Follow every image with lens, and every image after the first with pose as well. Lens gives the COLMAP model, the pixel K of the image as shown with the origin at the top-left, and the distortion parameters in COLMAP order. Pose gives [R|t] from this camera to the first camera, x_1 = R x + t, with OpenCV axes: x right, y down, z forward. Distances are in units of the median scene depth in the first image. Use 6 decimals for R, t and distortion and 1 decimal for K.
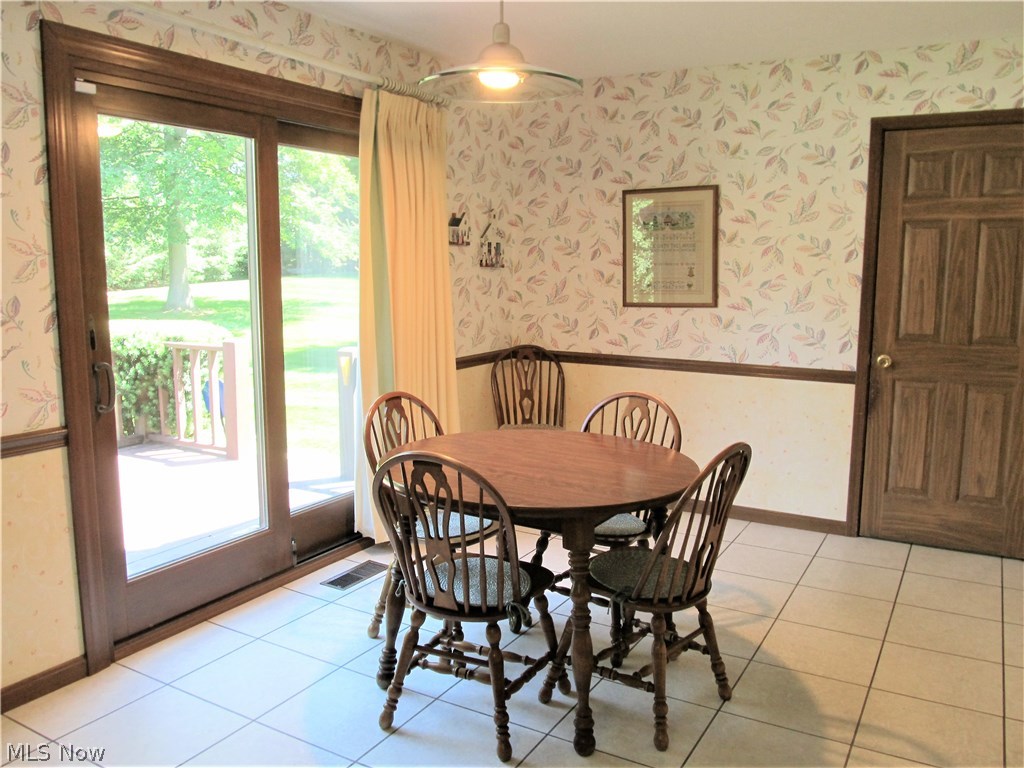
lens RADIAL K [[837.8, 0, 509.1], [0, 837.8, 384.5], [0, 0, 1]] dist [-0.003403, -0.015868]
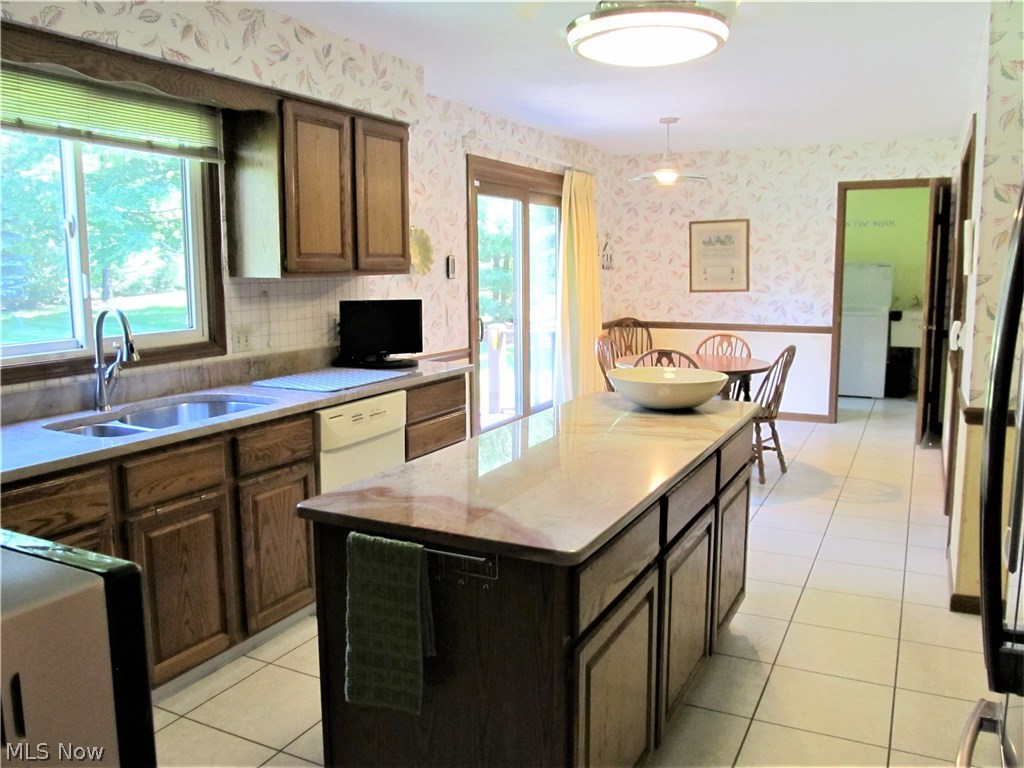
lens RADIAL K [[837.8, 0, 513.0], [0, 837.8, 381.2], [0, 0, 1]] dist [-0.003403, -0.015868]
pose [[0.997758, -0.019816, 0.063929, -0.338463], [0.020426, 0.999752, -0.008897, 0.093927], [-0.063737, 0.010183, 0.997915, -0.649141]]
